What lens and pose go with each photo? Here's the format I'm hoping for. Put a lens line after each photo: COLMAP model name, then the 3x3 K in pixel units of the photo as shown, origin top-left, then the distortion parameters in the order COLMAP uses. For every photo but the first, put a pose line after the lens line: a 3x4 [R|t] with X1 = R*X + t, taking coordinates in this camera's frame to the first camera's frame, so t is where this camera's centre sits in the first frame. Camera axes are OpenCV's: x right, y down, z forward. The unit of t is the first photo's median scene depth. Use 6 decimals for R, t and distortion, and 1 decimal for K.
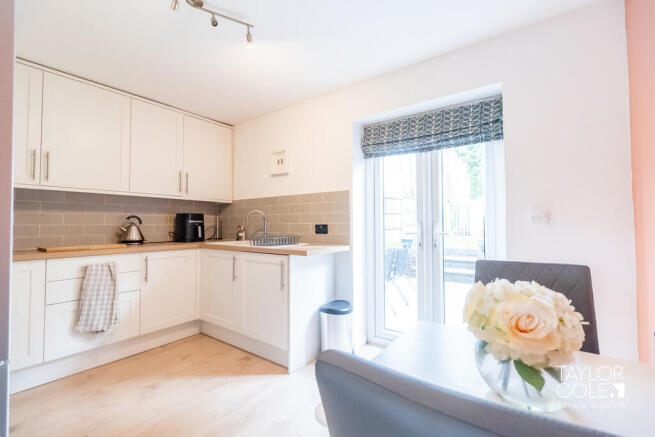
lens RADIAL K [[286.9, 0, 326.5], [0, 286.9, 218.0], [0, 0, 1]] dist [-0.001293, -0.001260]
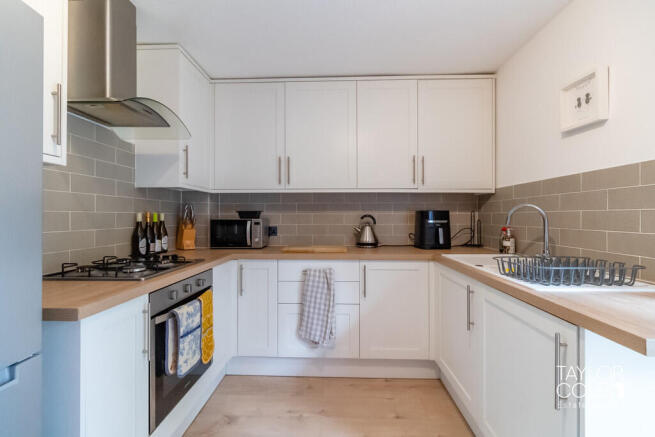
lens RADIAL K [[286.9, 0, 327.6], [0, 286.9, 213.7], [0, 0, 1]] dist [-0.001293, -0.001260]
pose [[0.557573, -0.004864, -0.830113, -0.003834], [0.017337, 0.999833, 0.005787, -0.018835], [0.829947, -0.017618, 0.557565, 0.402536]]
